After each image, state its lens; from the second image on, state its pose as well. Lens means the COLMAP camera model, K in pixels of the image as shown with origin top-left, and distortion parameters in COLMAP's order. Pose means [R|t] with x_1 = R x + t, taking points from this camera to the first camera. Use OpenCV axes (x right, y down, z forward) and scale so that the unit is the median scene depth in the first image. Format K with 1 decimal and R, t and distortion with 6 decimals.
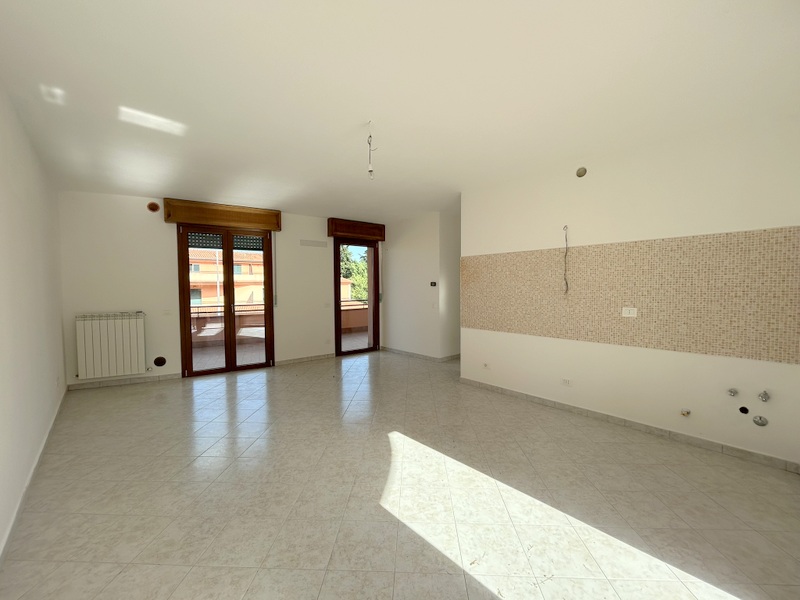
lens RADIAL K [[321.7, 0, 400.0], [0, 321.7, 297.2], [0, 0, 1]] dist [0.004146, -0.001831]
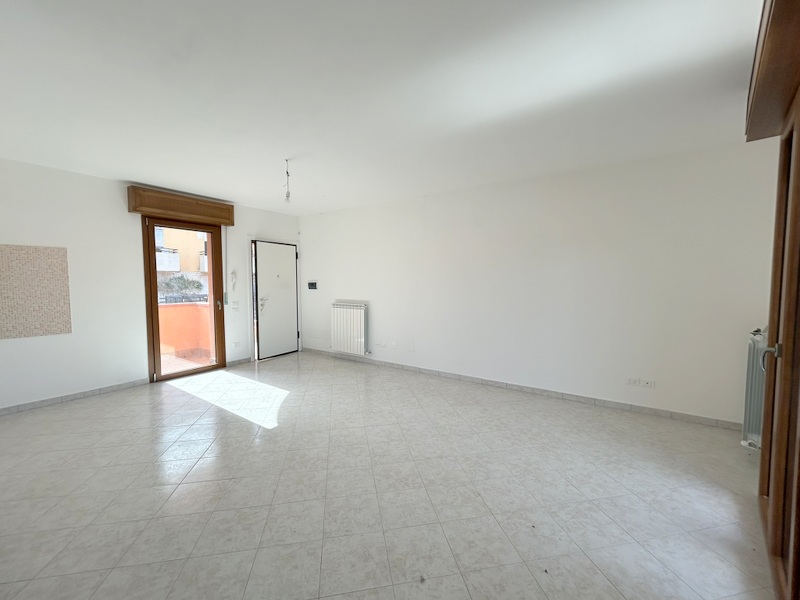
lens RADIAL K [[321.7, 0, 400.0], [0, 321.7, 301.7], [0, 0, 1]] dist [0.004146, -0.001831]
pose [[-0.973688, 0.023277, -0.226694, -0.191708], [0.000803, 0.995114, 0.098728, -0.075340], [0.227884, 0.095948, -0.968949, 1.995596]]
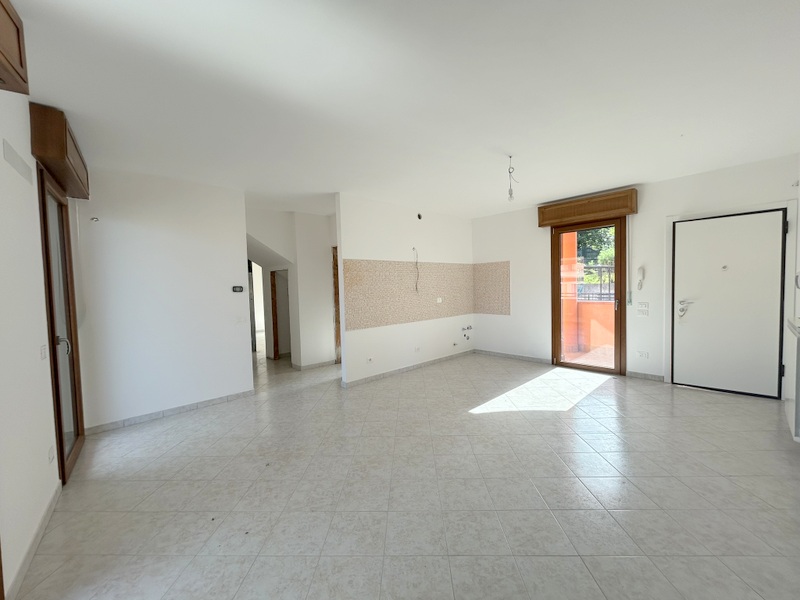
lens RADIAL K [[321.7, 0, 398.7], [0, 321.7, 299.2], [0, 0, 1]] dist [0.004146, -0.001831]
pose [[-0.010804, -0.034994, 0.999329, -1.132168], [0.063018, 0.997377, 0.035607, -0.040326], [-0.997954, 0.063361, -0.008570, 1.220365]]
